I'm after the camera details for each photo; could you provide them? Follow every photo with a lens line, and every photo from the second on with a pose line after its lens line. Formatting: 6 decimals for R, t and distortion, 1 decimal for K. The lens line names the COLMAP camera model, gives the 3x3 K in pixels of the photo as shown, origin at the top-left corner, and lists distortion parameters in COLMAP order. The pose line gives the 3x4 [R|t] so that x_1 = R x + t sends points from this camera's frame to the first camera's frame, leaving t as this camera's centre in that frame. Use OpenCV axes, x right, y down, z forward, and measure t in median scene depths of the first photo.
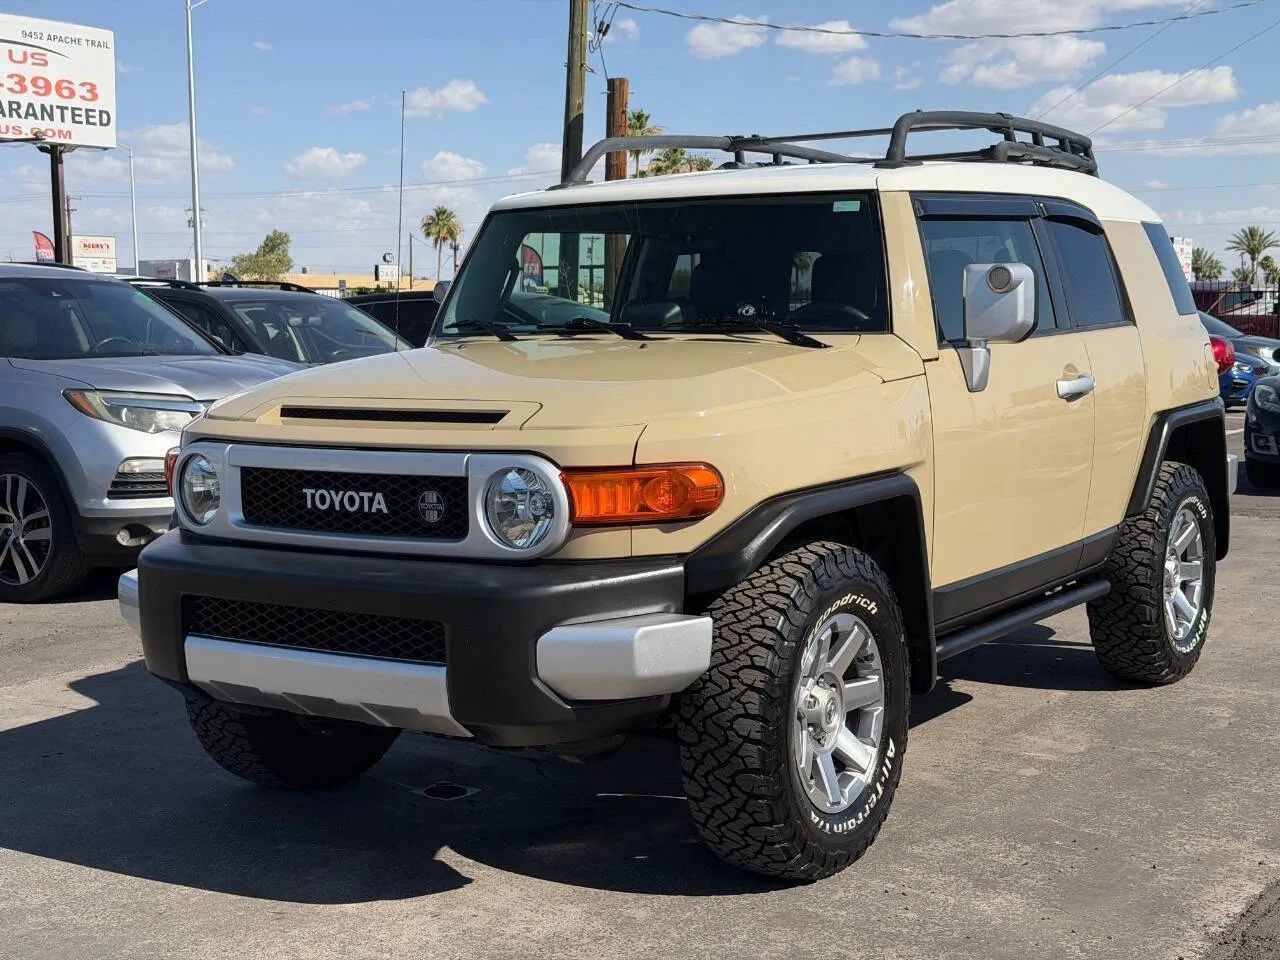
lens RADIAL K [[1784.6, 0, 638.7], [0, 1784.6, 481.5], [0, 0, 1]] dist [0.115530, 0.000000]
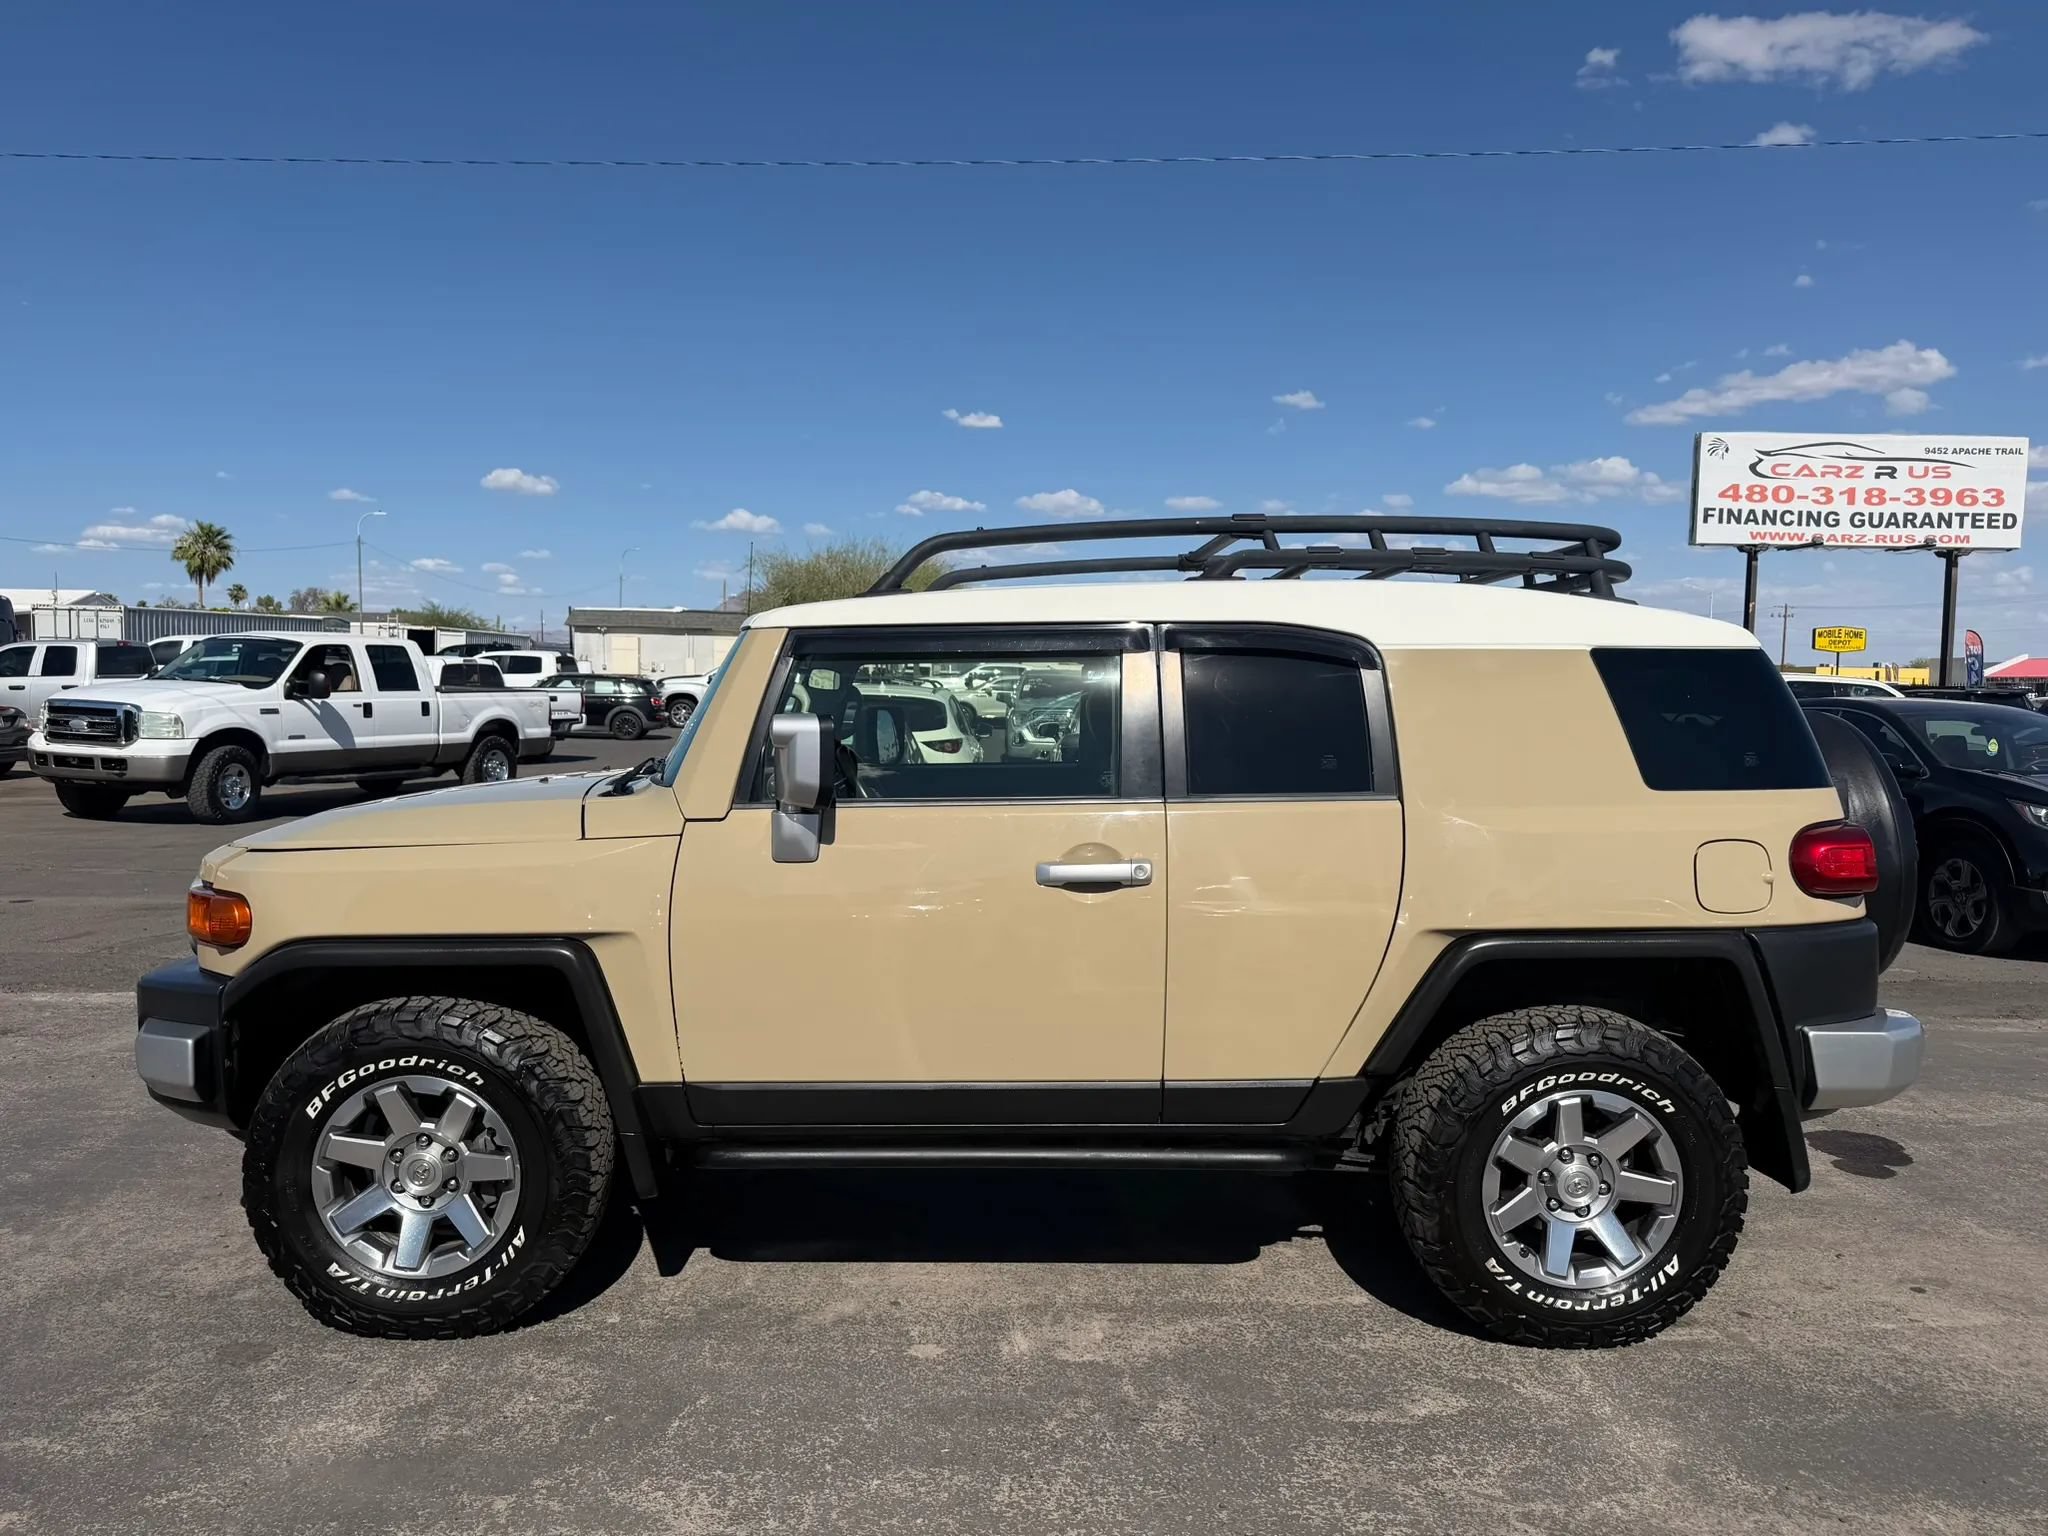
lens RADIAL K [[1443.7, 0, 1037.7], [0, 1443.7, 778.0], [0, 0, 1]] dist [0.048841, -0.062744]
pose [[0.568322, 0.068526, -0.819948, 0.890834], [-0.097559, 0.995108, 0.015545, -0.123493], [0.817002, 0.071159, 0.572227, 0.776536]]
